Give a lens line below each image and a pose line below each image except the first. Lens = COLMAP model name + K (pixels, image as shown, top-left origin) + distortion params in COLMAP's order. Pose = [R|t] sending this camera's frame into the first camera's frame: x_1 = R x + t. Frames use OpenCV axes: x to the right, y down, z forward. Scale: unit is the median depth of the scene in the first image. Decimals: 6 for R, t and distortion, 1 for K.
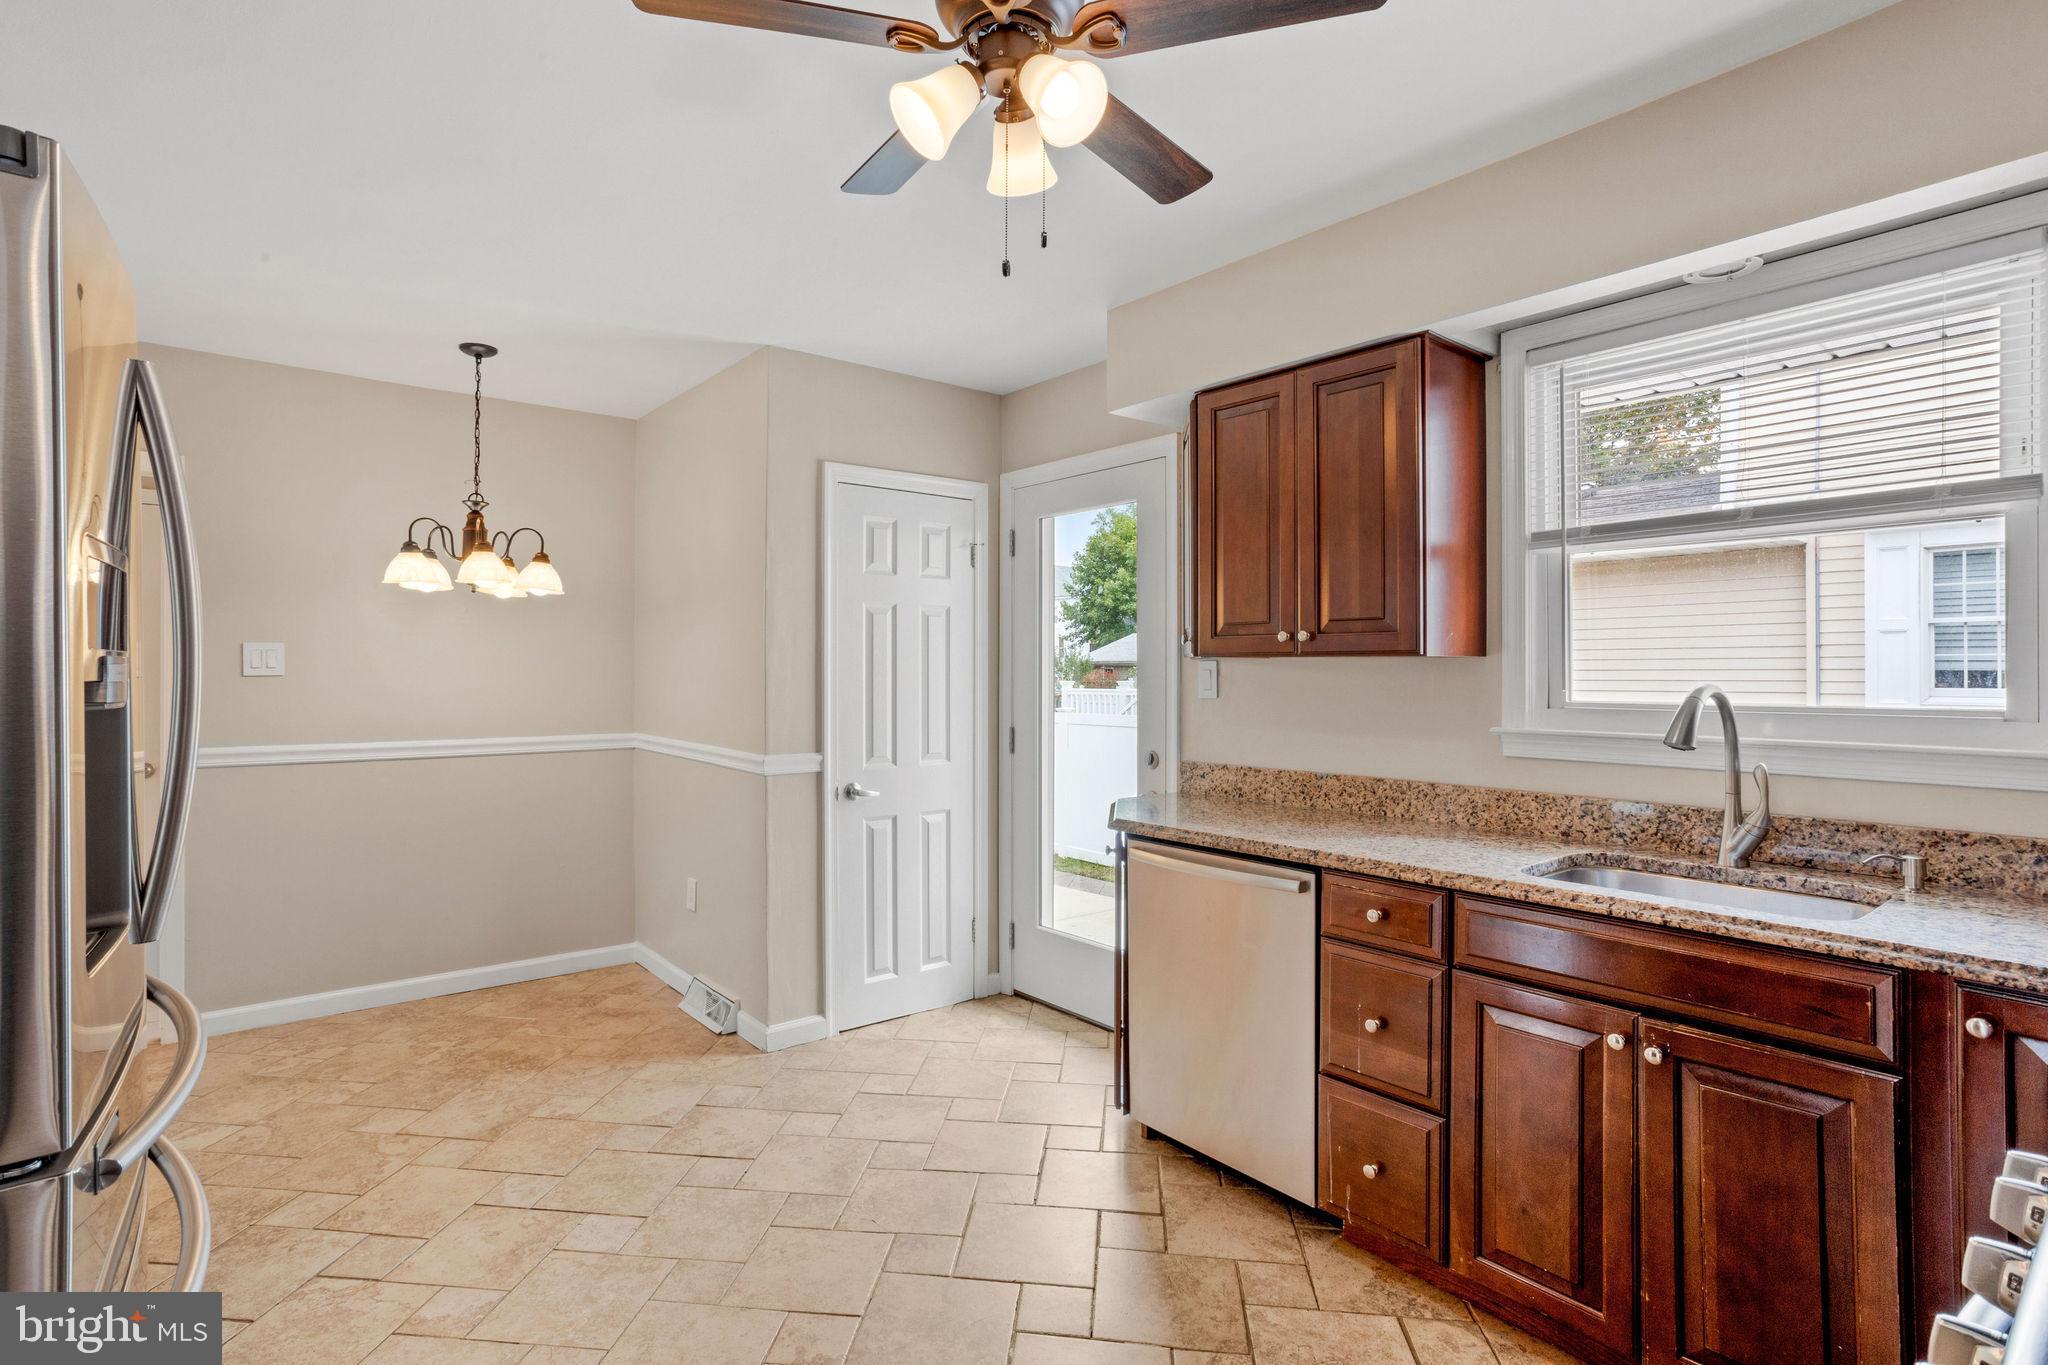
lens RADIAL K [[997.8, 0, 1008.4], [0, 997.8, 681.3], [0, 0, 1]] dist [-0.039597, 0.025853]
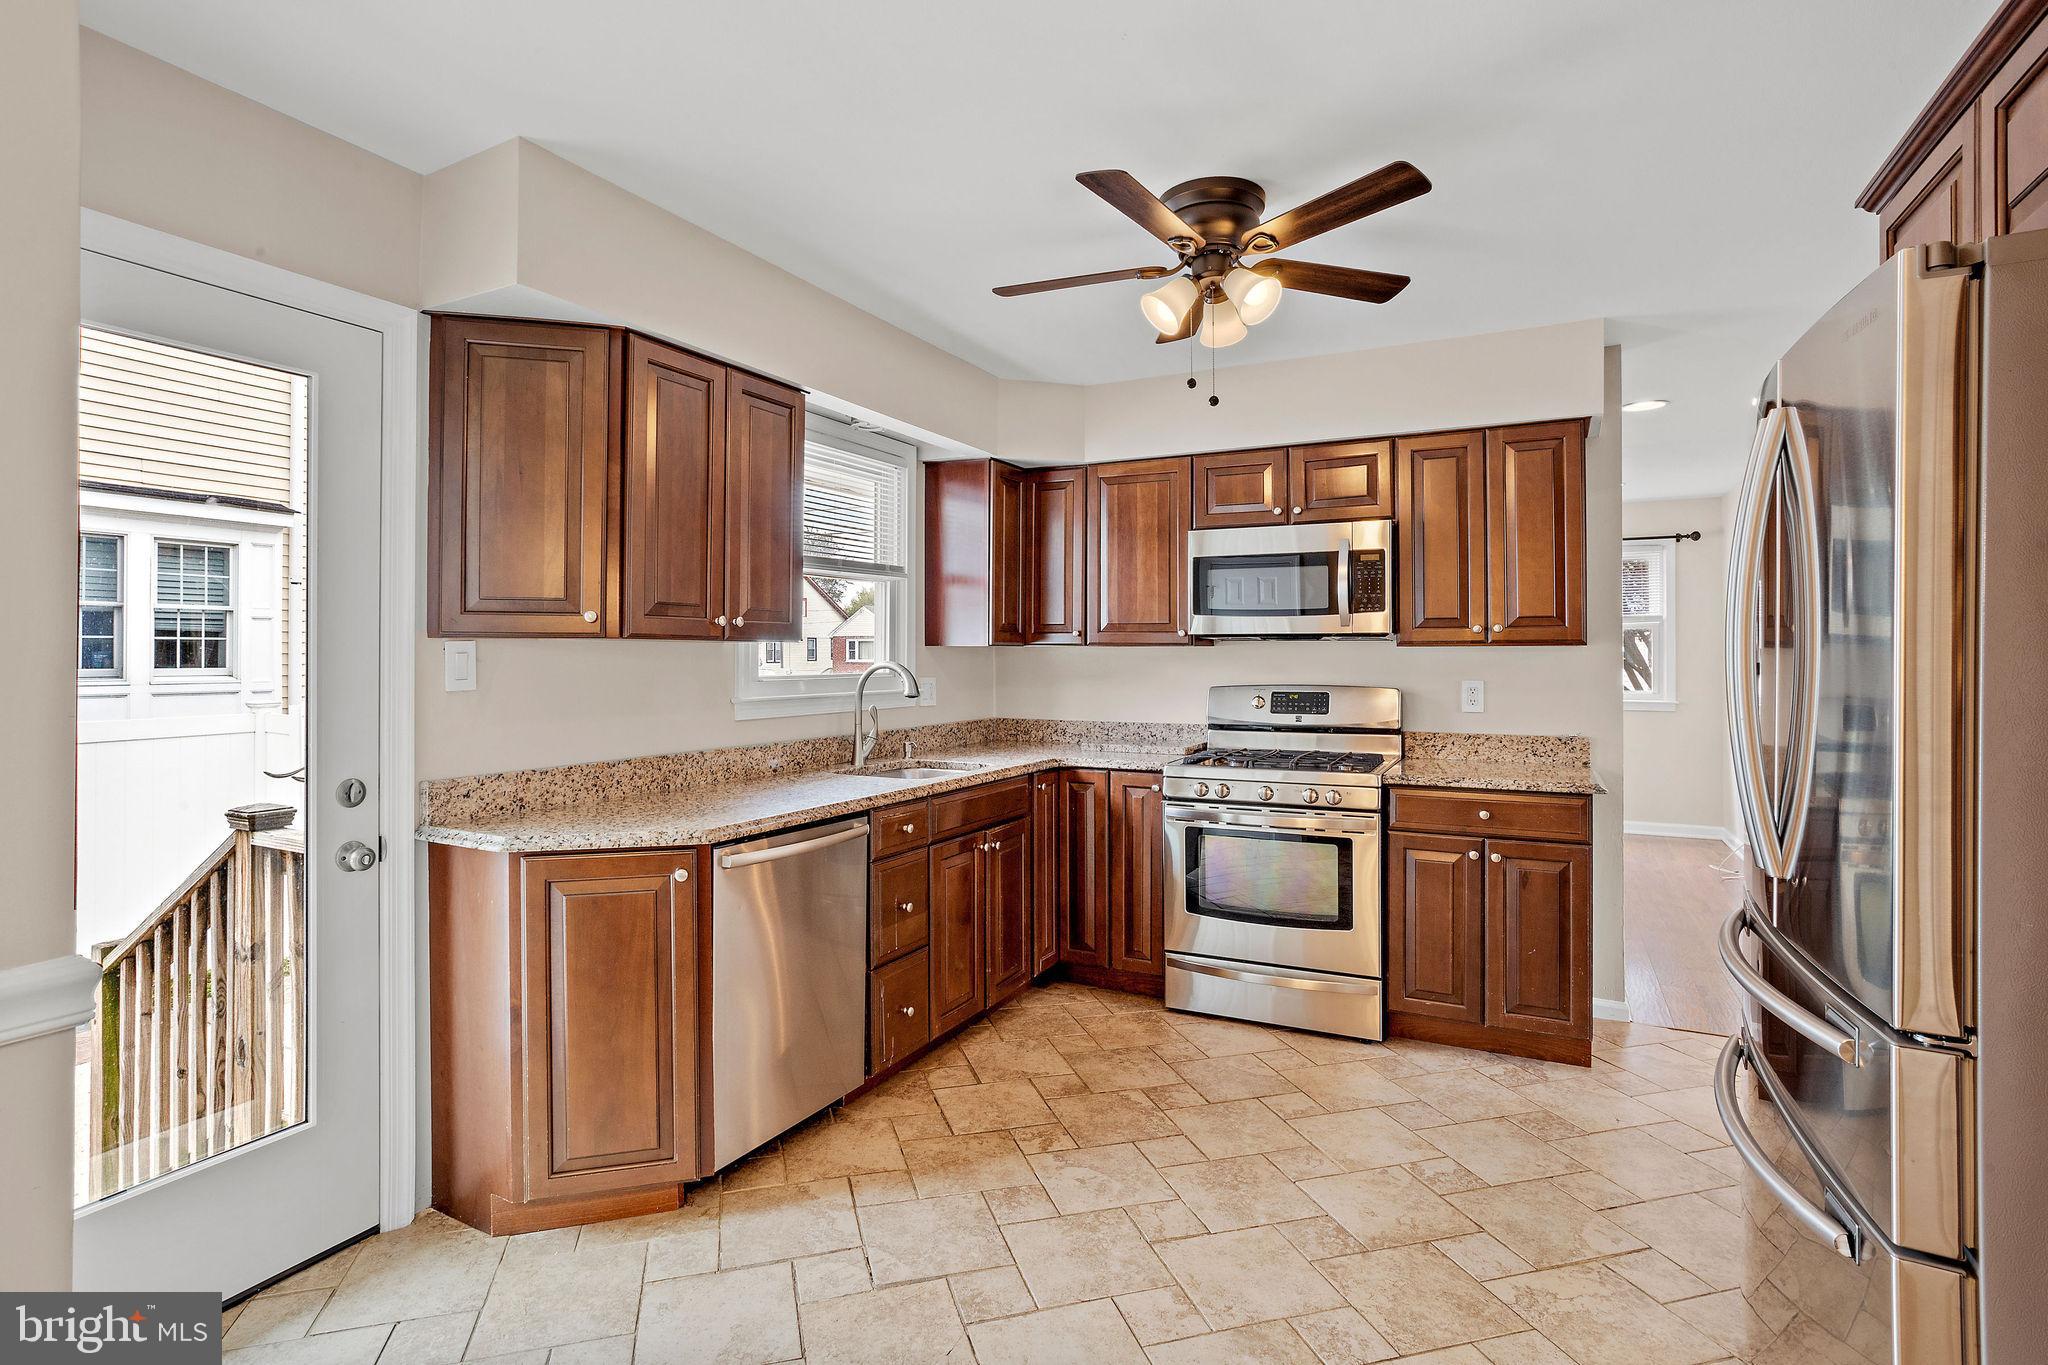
lens RADIAL K [[1000.8, 0, 998.6], [0, 1000.8, 648.0], [0, 0, 1]] dist [-0.044367, 0.026507]
pose [[-0.382740, 0.004587, 0.923845, -0.797716], [0.010029, 0.999949, -0.000809, -0.012723], [-0.923802, 0.008955, -0.382767, 1.145896]]
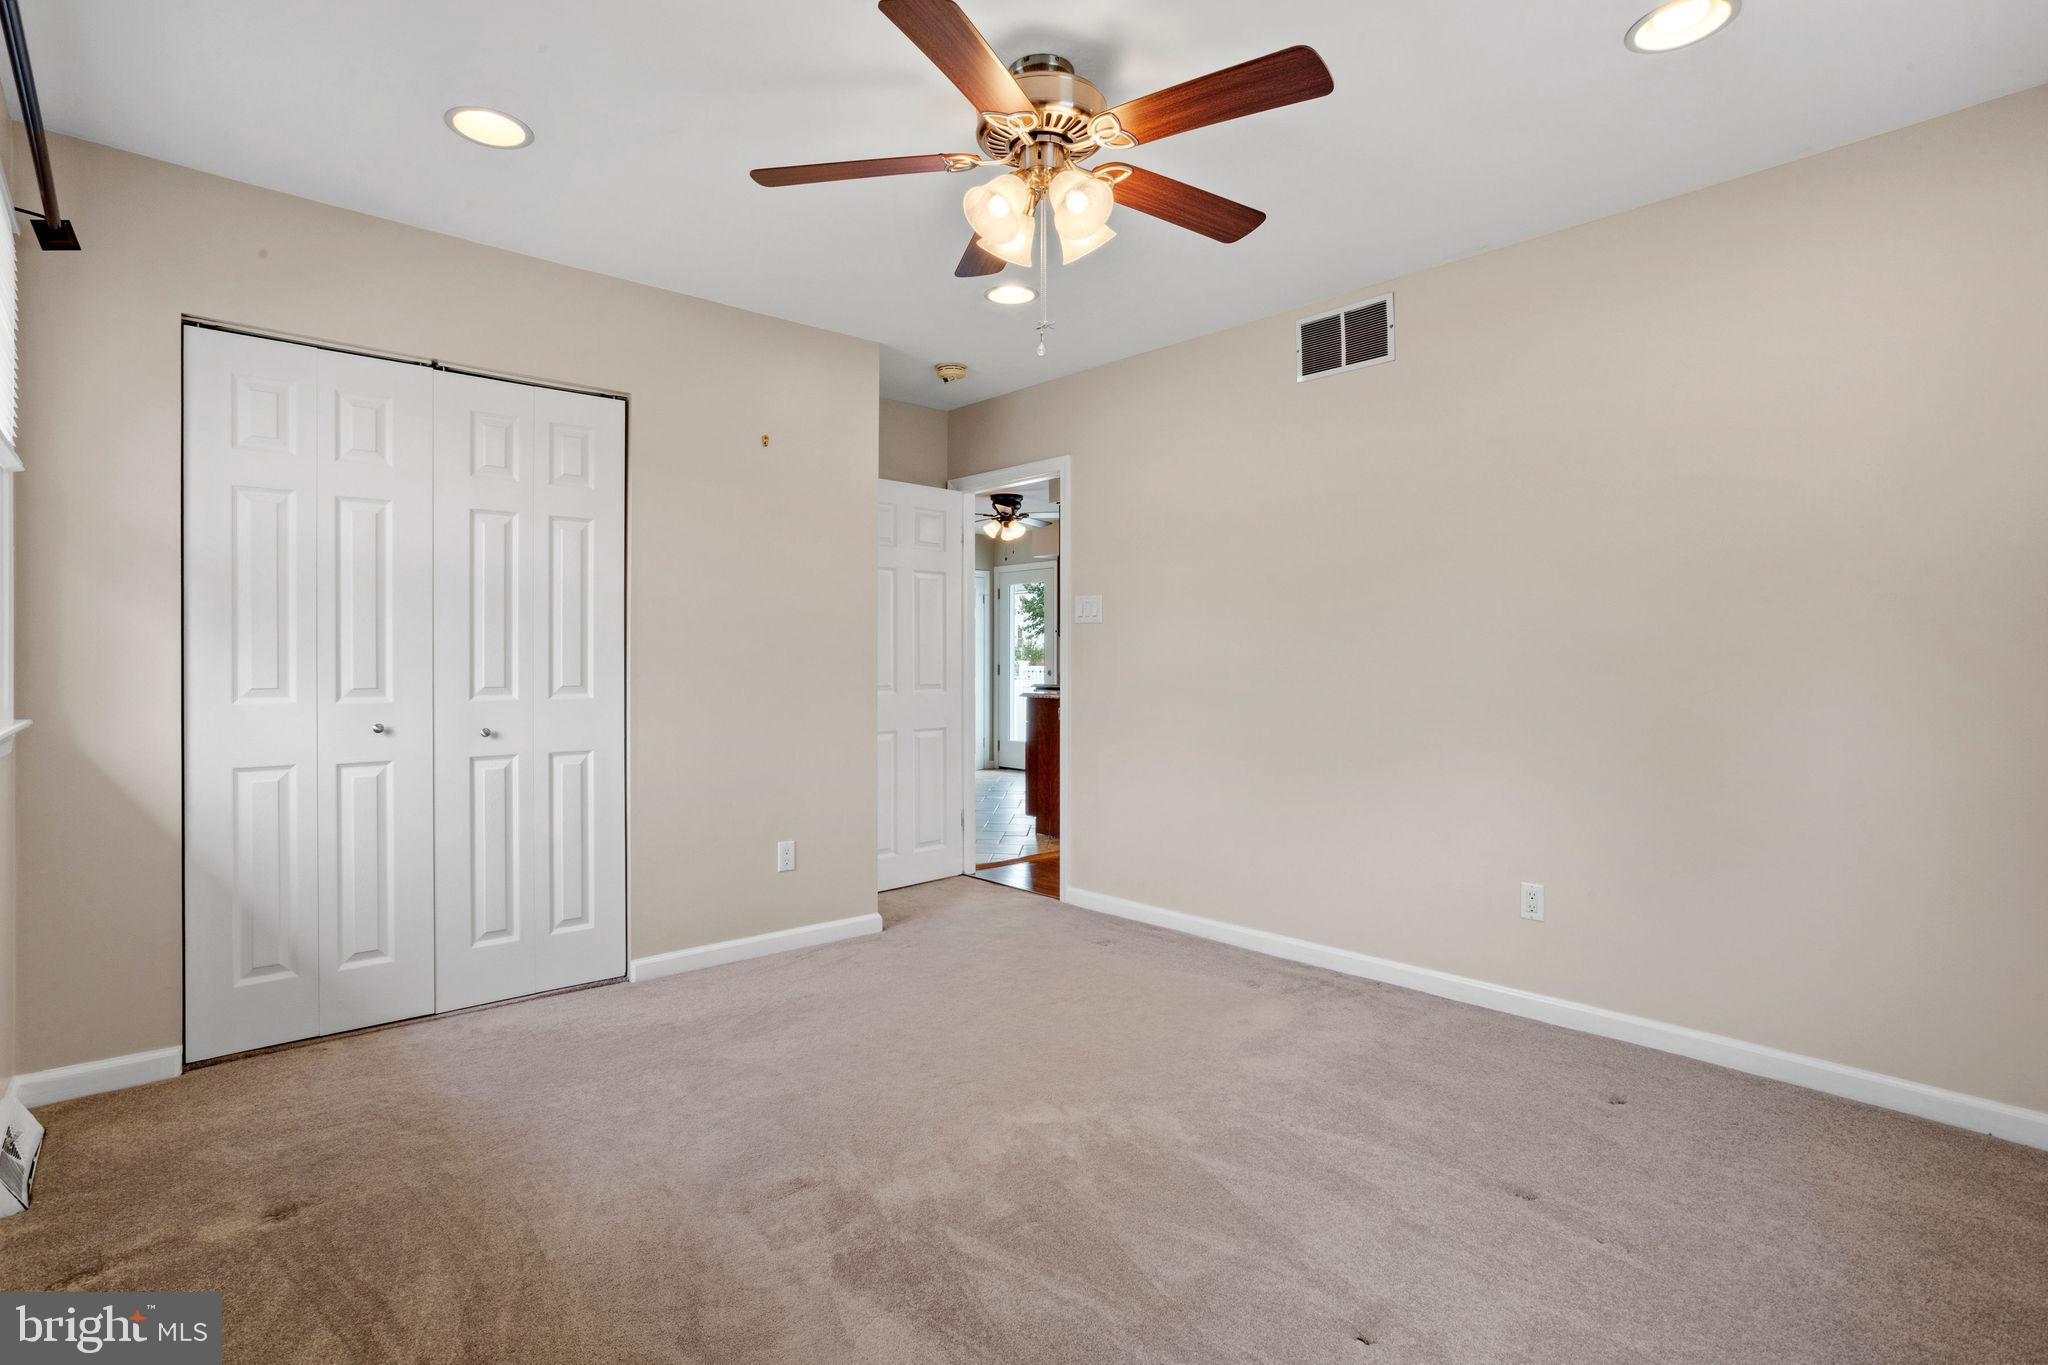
lens RADIAL K [[984.2, 0, 1007.0], [0, 984.2, 655.0], [0, 0, 1]] dist [-0.040275, 0.025724]
pose [[0.999250, -0.002081, 0.038674, -0.115234], [0.002726, 0.999858, -0.016635, 0.097870], [-0.038634, 0.016728, 0.999113, -2.430856]]
